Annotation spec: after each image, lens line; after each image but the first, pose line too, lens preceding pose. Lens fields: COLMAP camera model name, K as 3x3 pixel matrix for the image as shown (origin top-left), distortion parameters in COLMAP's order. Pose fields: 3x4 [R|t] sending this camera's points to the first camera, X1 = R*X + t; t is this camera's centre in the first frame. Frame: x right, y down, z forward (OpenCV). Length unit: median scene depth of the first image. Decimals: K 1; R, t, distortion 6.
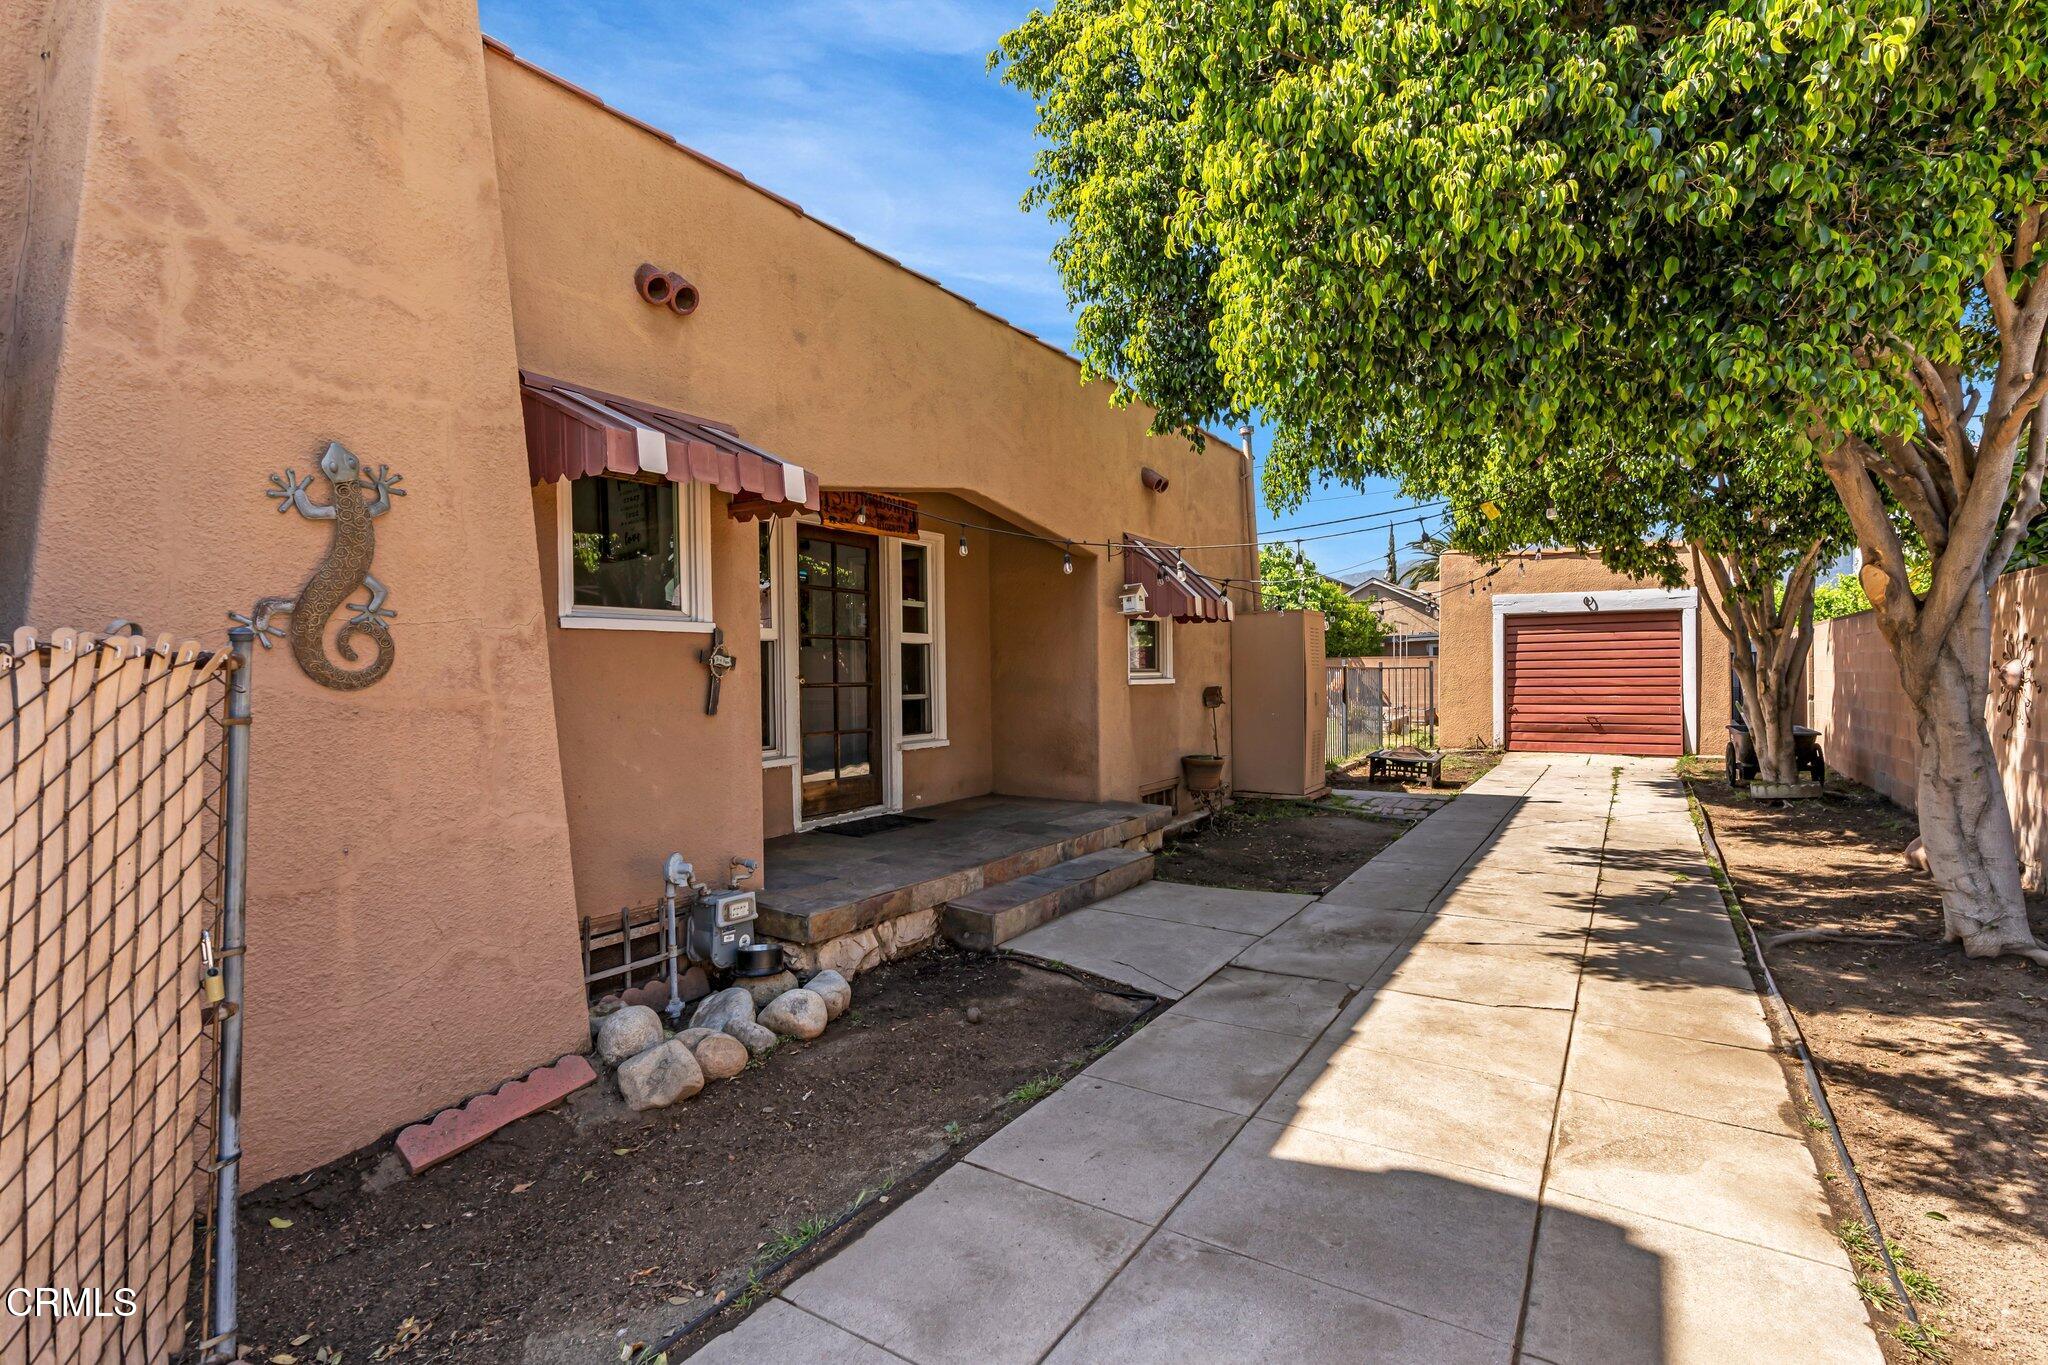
lens RADIAL K [[939.0, 0, 1024.0], [0, 939.0, 682.5], [0, 0, 1]] dist [-0.008985, 0.000061]
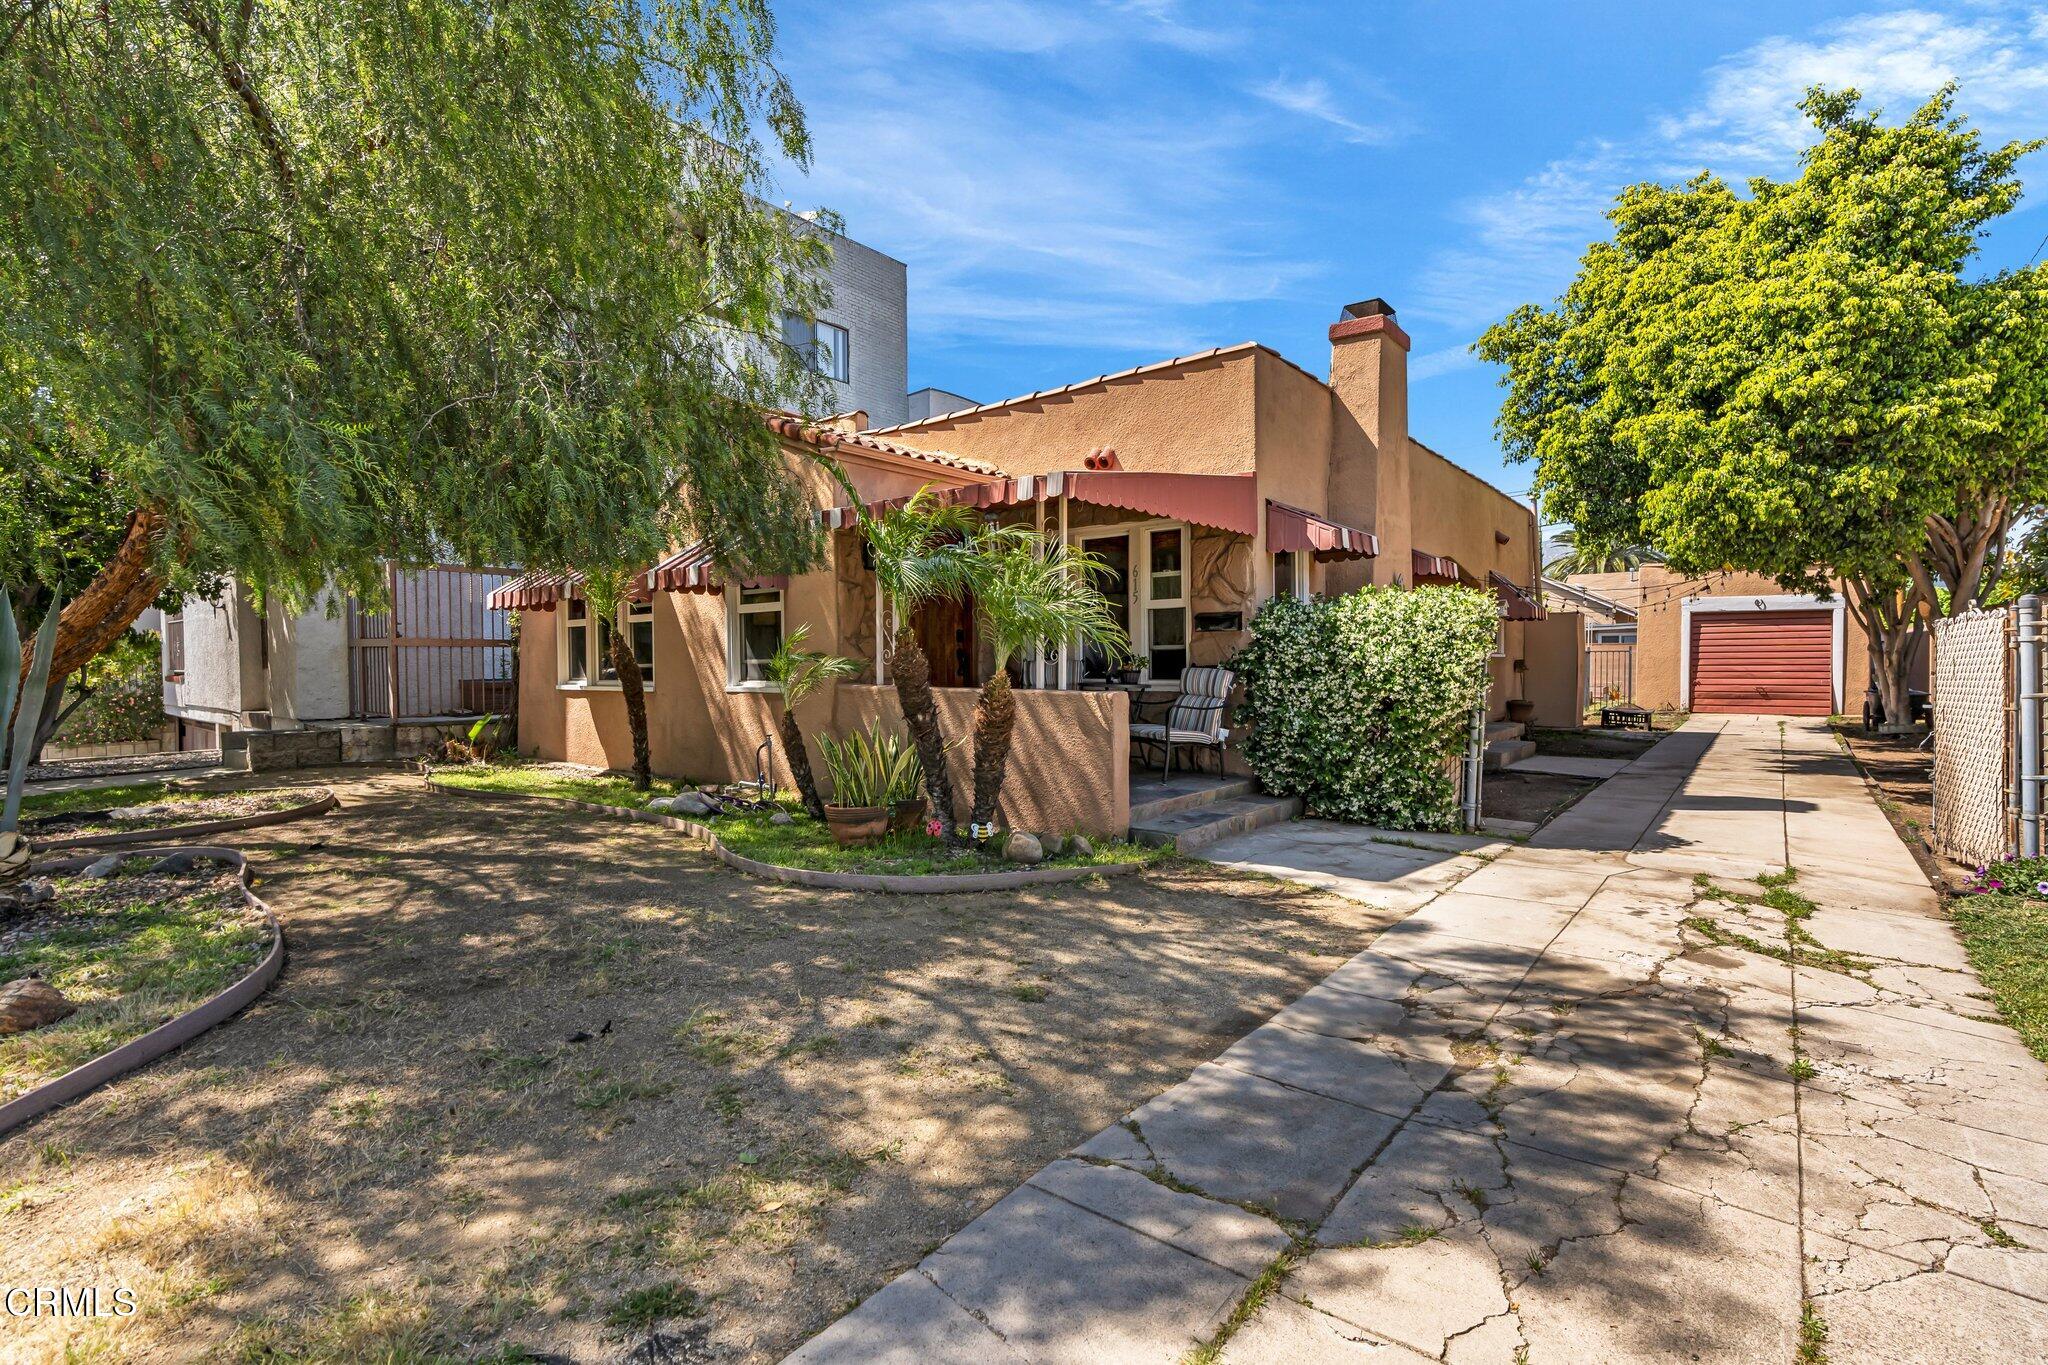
lens RADIAL K [[930.1, 0, 1037.1], [0, 930.1, 676.7], [0, 0, 1]] dist [-0.019368, 0.017968]
pose [[0.995046, 0.012506, -0.098629, -0.854843], [-0.011387, 0.999864, 0.011901, 0.045417], [0.098764, -0.010719, 0.995053, -1.237272]]
